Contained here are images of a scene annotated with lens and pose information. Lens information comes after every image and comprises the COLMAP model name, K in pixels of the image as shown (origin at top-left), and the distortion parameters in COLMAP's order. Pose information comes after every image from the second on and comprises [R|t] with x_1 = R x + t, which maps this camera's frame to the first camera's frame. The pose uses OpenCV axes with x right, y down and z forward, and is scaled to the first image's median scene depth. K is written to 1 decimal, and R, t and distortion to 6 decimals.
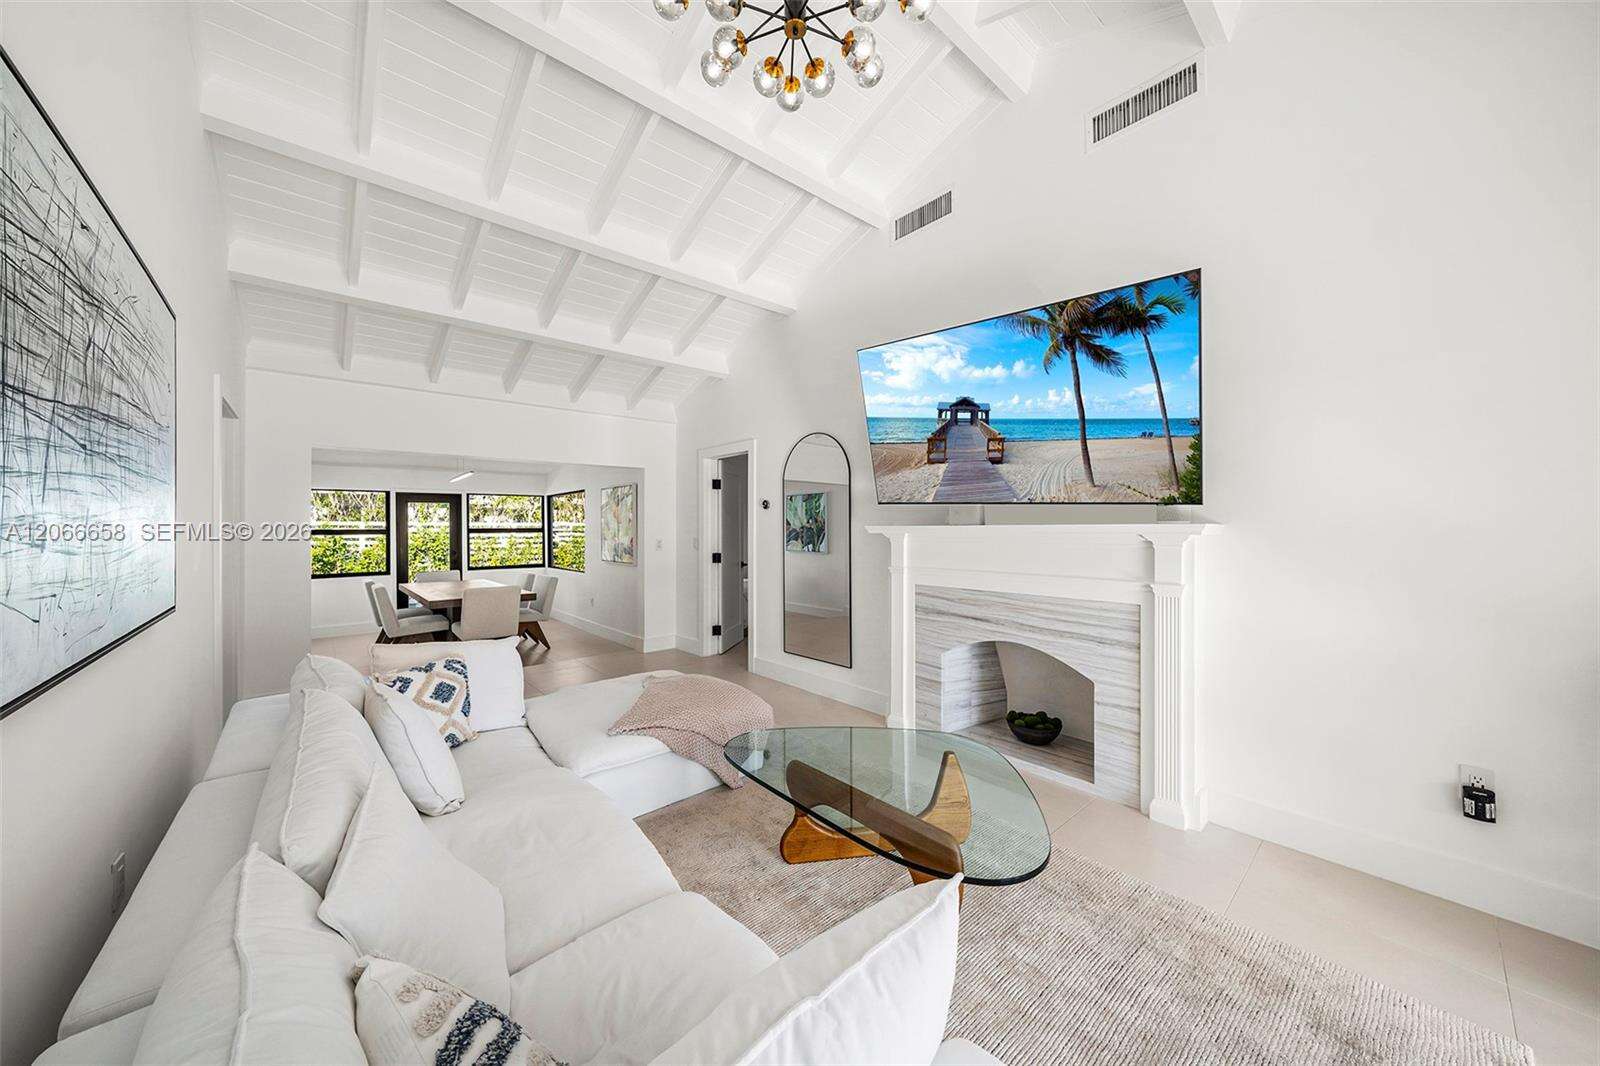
lens RADIAL K [[552.9, 0, 795.0], [0, 552.9, 523.7], [0, 0, 1]] dist [-0.005476, 0.000384]
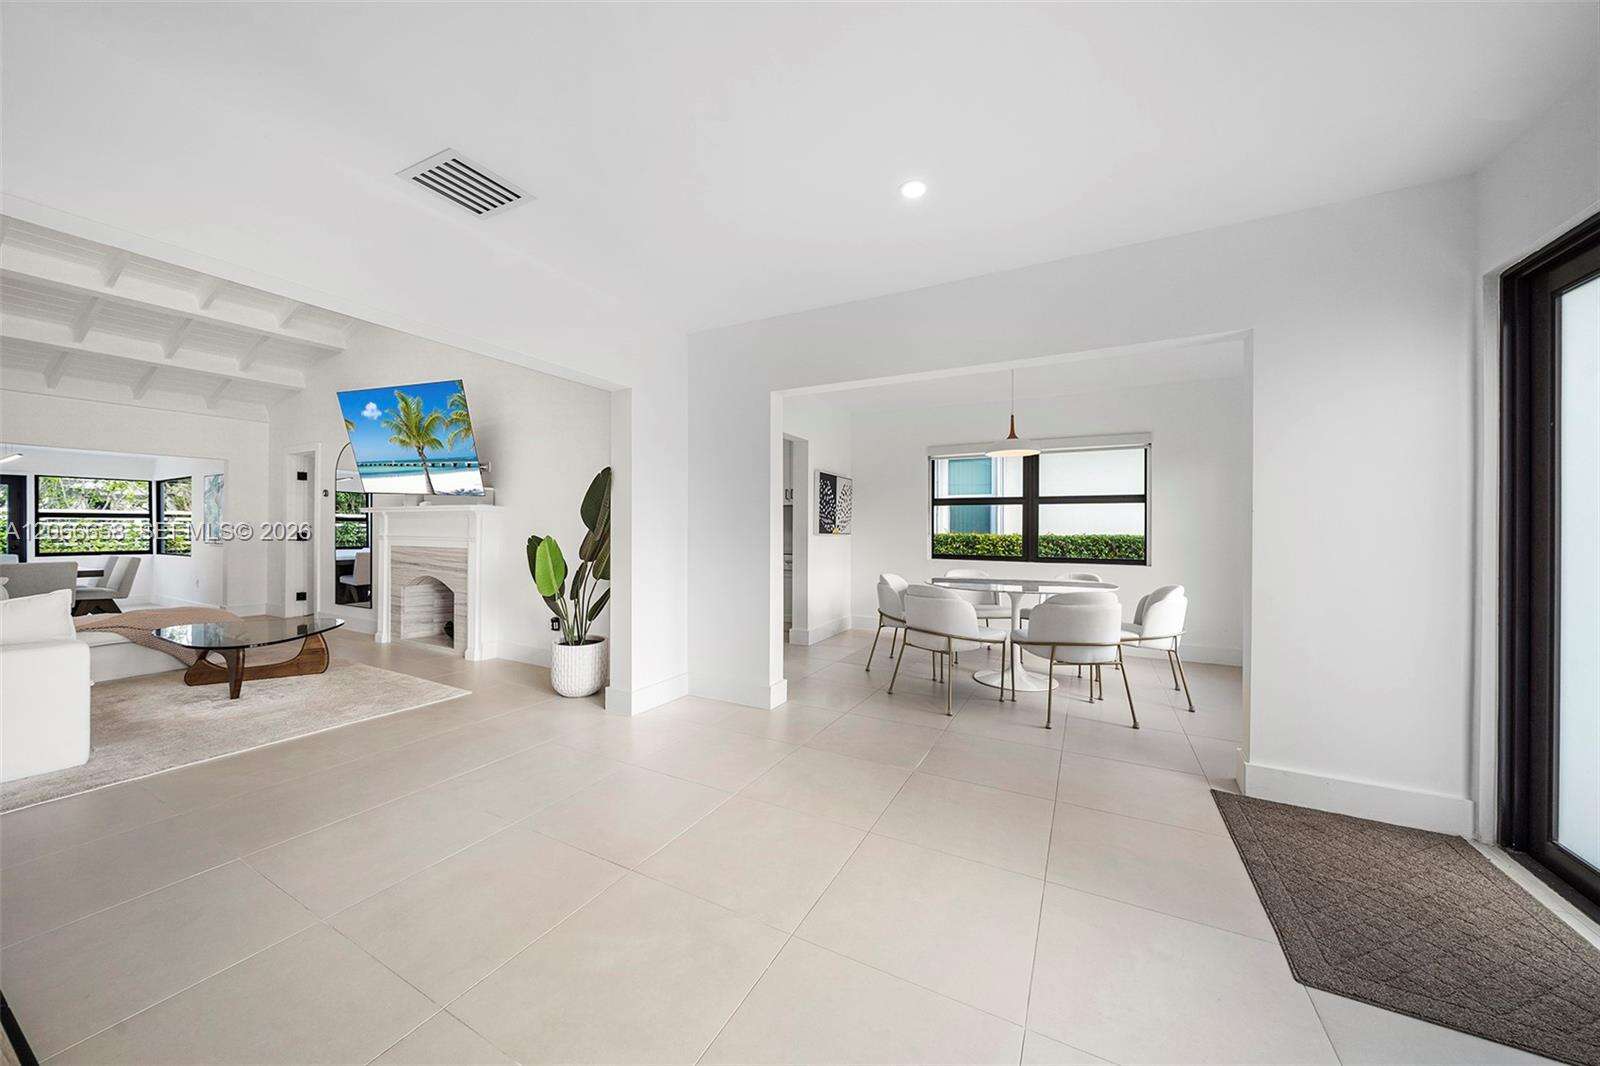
lens RADIAL K [[552.9, 0, 799.5], [0, 552.9, 527.0], [0, 0, 1]] dist [-0.005476, 0.000384]
pose [[0.935096, 0.005792, 0.354348, 0.797236], [-0.008993, 0.999932, 0.007388, 0.038562], [-0.354281, -0.010095, 0.935085, -0.914820]]
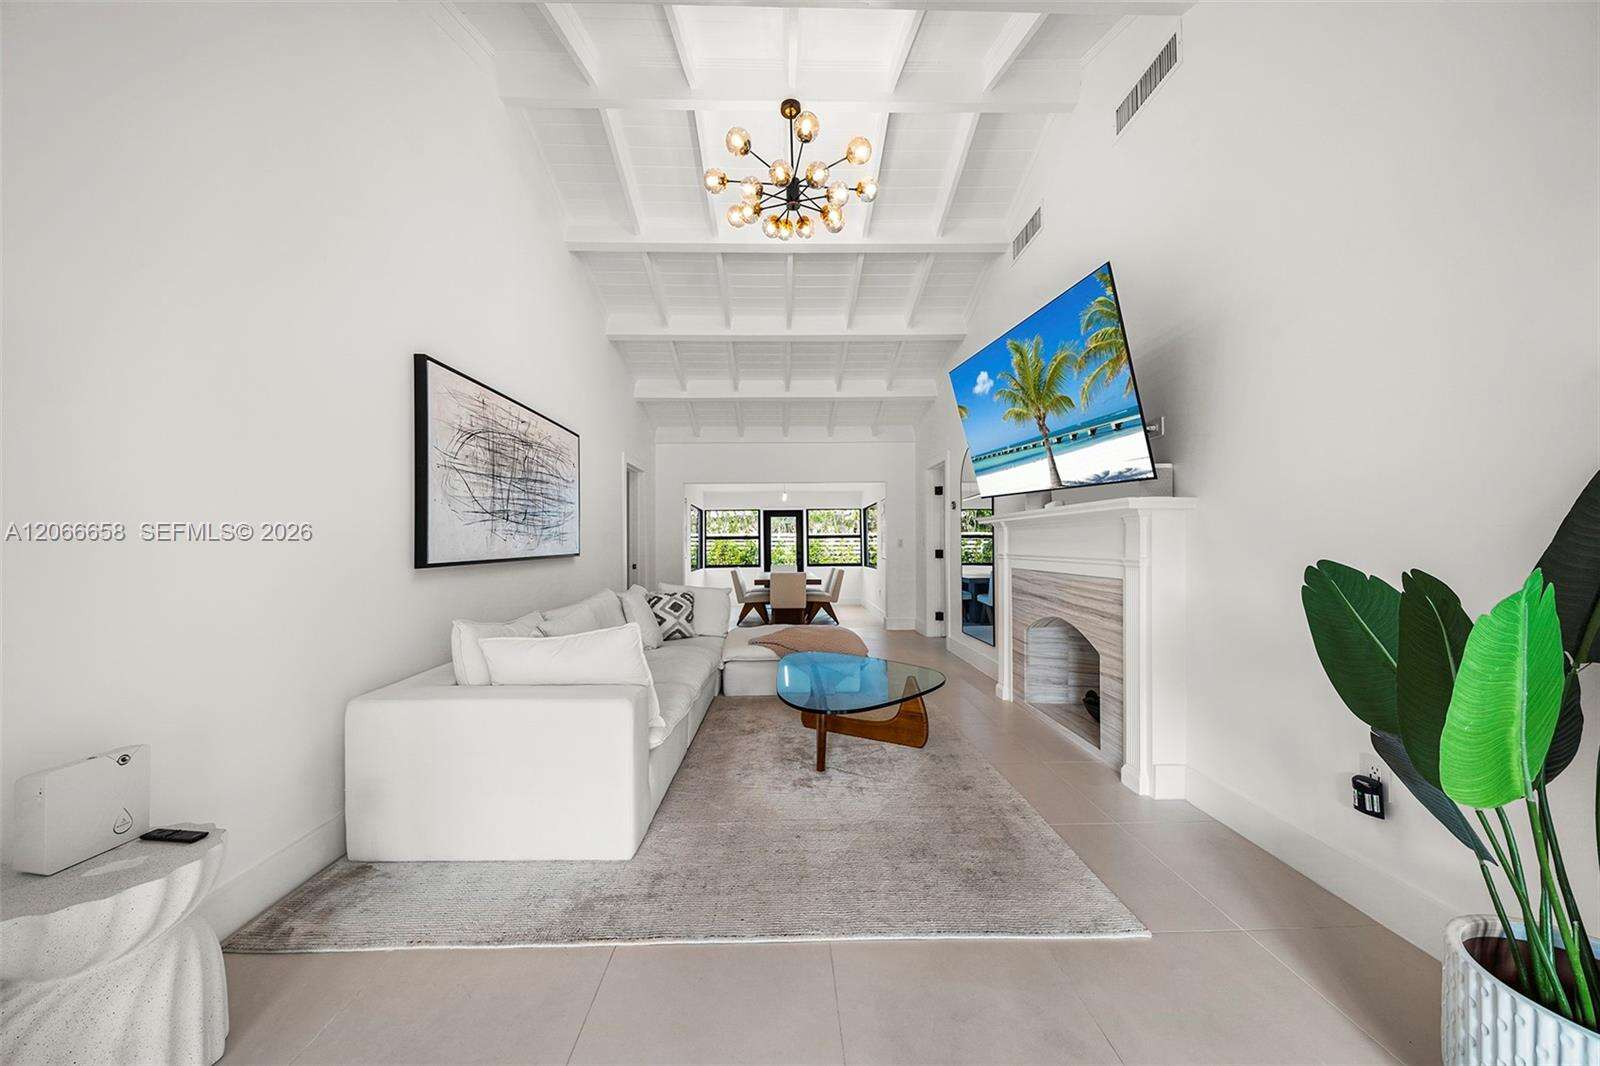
lens RADIAL K [[552.9, 0, 795.3], [0, 552.9, 527.9], [0, 0, 1]] dist [-0.005476, 0.000384]
pose [[0.773904, -0.020188, -0.632981, 0.635686], [0.008757, 0.999737, -0.021178, 0.052078], [0.633242, 0.010847, 0.773878, -0.160017]]
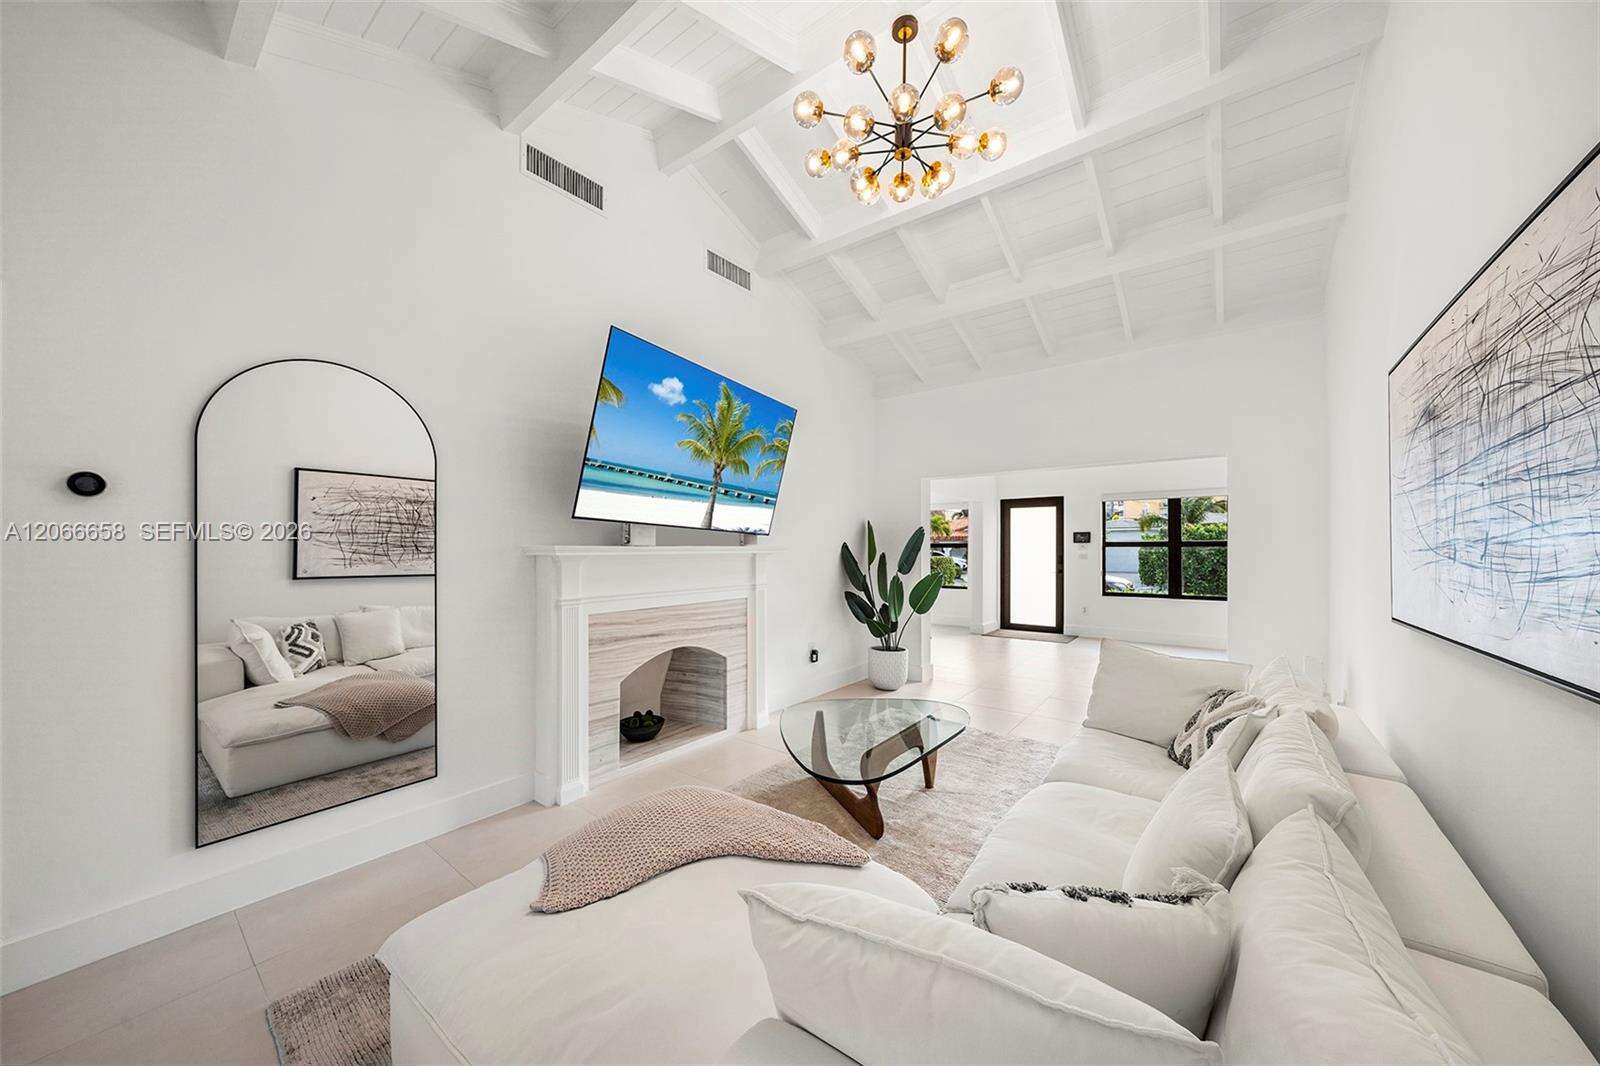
lens RADIAL K [[552.9, 0, 789.8], [0, 552.9, 544.0], [0, 0, 1]] dist [-0.005476, 0.000384]
pose [[-0.193642, 0.009340, 0.981028, -0.737940], [-0.007444, 0.999912, -0.010989, 0.007997], [-0.981044, -0.009431, -0.193556, 0.930079]]
